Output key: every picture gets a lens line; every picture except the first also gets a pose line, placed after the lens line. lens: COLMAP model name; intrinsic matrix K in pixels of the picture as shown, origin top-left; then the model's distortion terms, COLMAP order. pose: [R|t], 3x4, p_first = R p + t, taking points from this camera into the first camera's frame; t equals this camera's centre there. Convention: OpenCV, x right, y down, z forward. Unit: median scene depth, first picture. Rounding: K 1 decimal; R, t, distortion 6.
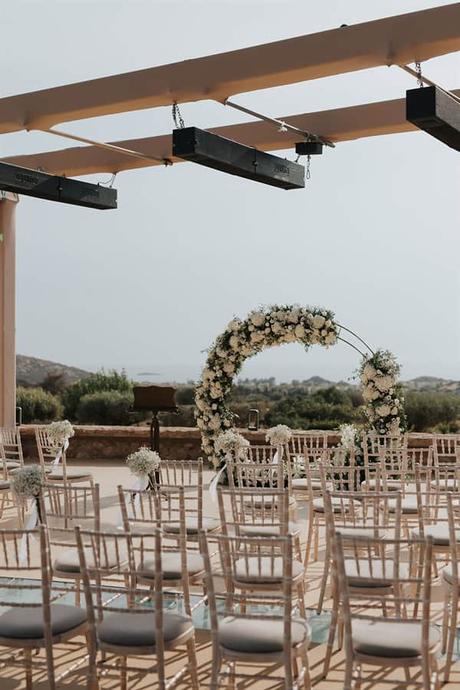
lens RADIAL K [[973.6, 0, 230.0], [0, 973.6, 345.0], [0, 0, 1]] dist [0.008296, 0.028387]
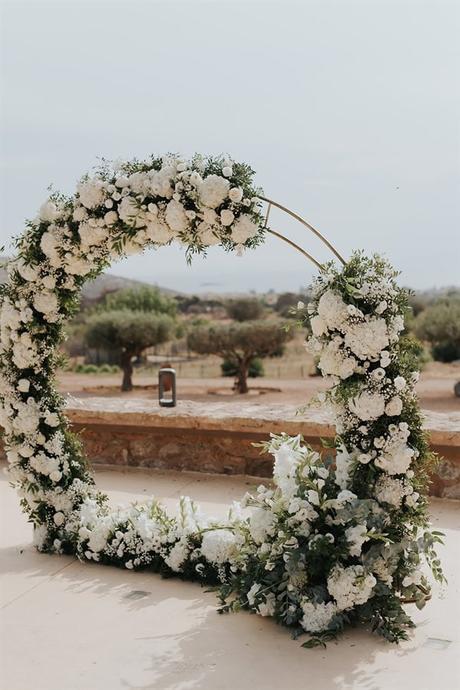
lens RADIAL K [[973.6, 0, 230.0], [0, 973.6, 345.0], [0, 0, 1]] dist [0.008296, 0.028387]
pose [[0.997518, -0.023913, -0.066229, 0.119982], [0.029994, 0.995270, 0.092400, 0.003313], [0.063706, -0.094157, 0.993517, 0.560819]]
